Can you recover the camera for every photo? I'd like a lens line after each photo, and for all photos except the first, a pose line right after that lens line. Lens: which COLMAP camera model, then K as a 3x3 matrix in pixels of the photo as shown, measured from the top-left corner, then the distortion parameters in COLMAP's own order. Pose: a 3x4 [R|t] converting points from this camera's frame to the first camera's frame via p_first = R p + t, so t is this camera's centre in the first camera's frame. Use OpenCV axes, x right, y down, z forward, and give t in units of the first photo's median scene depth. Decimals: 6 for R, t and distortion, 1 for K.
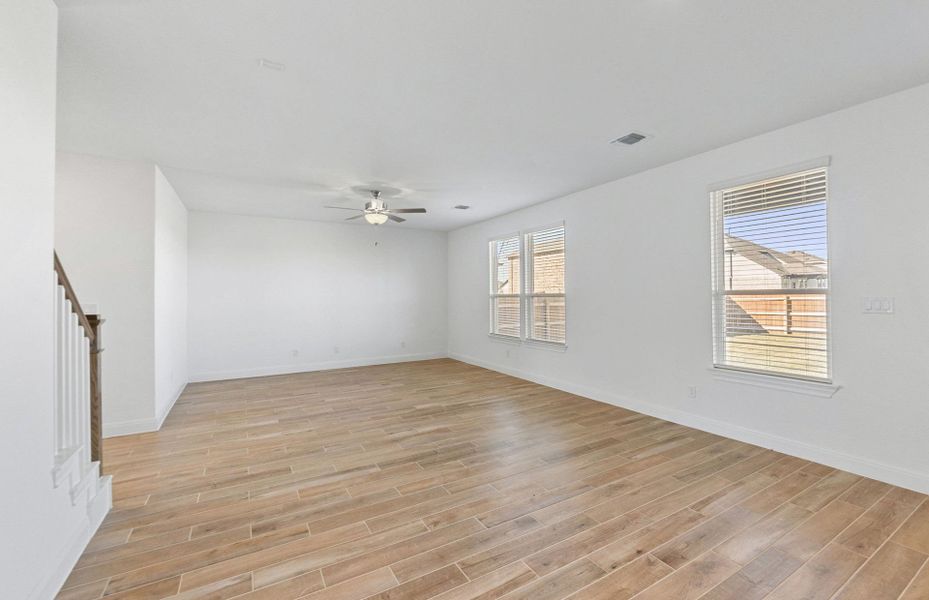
lens RADIAL K [[388.0, 0, 458.0], [0, 388.0, 295.2], [0, 0, 1]] dist [-0.012062, 0.000452]
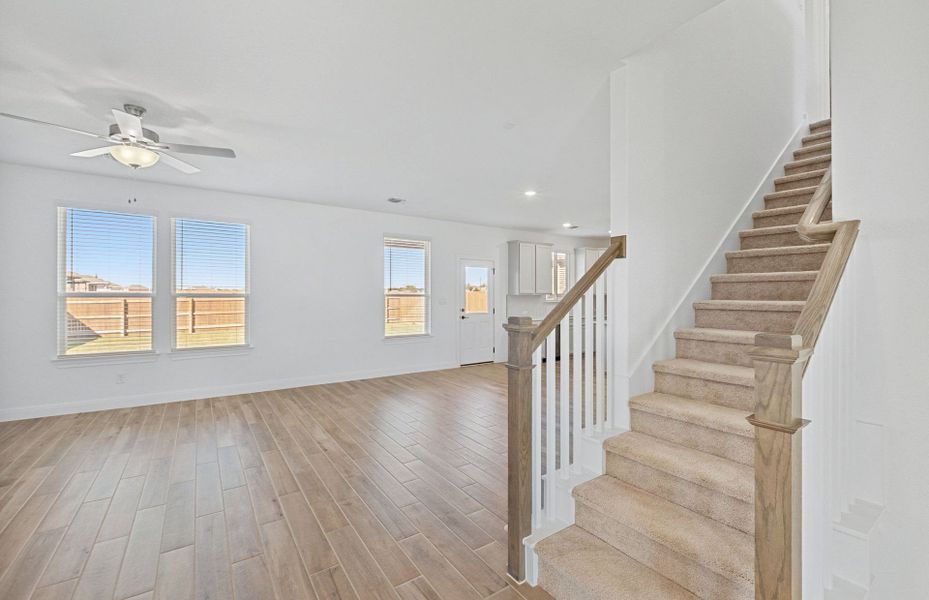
lens RADIAL K [[388.0, 0, 473.5], [0, 388.0, 295.4], [0, 0, 1]] dist [-0.012062, 0.000452]
pose [[-0.101508, 0.011617, 0.994767, -1.003684], [-0.002076, 0.999927, -0.011889, 0.012618], [-0.994833, -0.003272, -0.101477, 0.693104]]
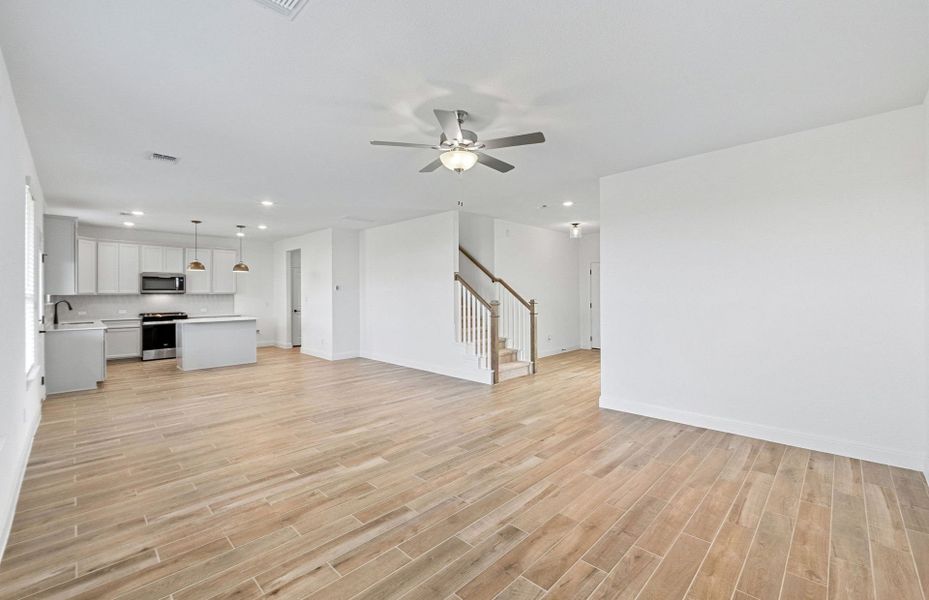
lens RADIAL K [[388.0, 0, 463.7], [0, 388.0, 292.4], [0, 0, 1]] dist [-0.012062, 0.000452]
pose [[-0.959924, 0.011570, -0.280021, -0.063999], [0.013482, 0.999897, -0.004903, 0.003638], [0.279935, -0.008482, -0.959981, 1.916810]]
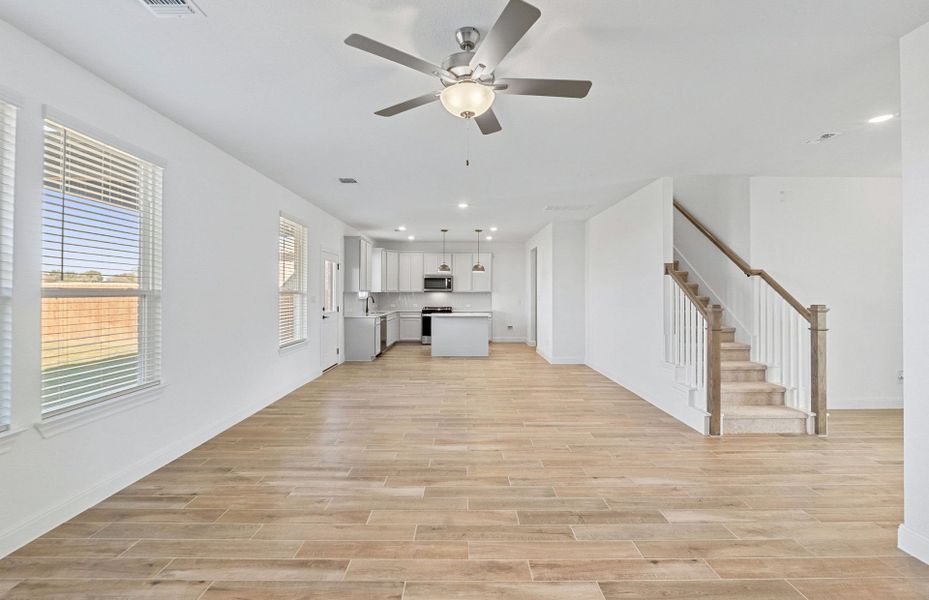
lens RADIAL K [[388.0, 0, 464.7], [0, 388.0, 295.6], [0, 0, 1]] dist [-0.012062, 0.000452]
pose [[-0.873751, 0.002715, 0.486366, -0.494747], [0.003382, 0.999994, 0.000494, 0.003752], [-0.486362, 0.002076, -0.873755, 1.660196]]
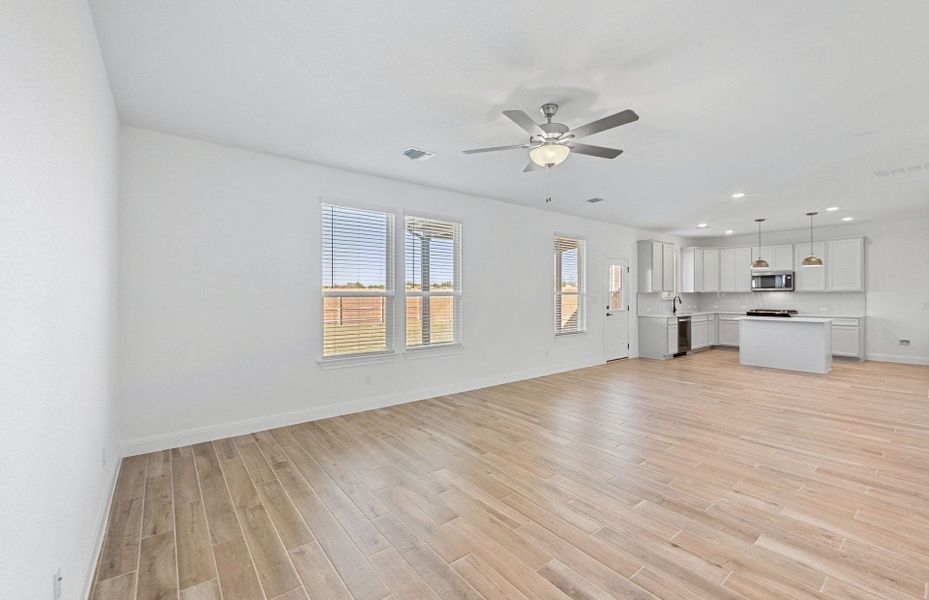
lens RADIAL K [[388.0, 0, 473.5], [0, 388.0, 293.0], [0, 0, 1]] dist [-0.012062, 0.000452]
pose [[-0.158325, 0.010808, 0.987328, -0.921103], [0.000701, 0.999941, -0.010834, 0.009997], [-0.987387, -0.001023, -0.158323, 1.472752]]
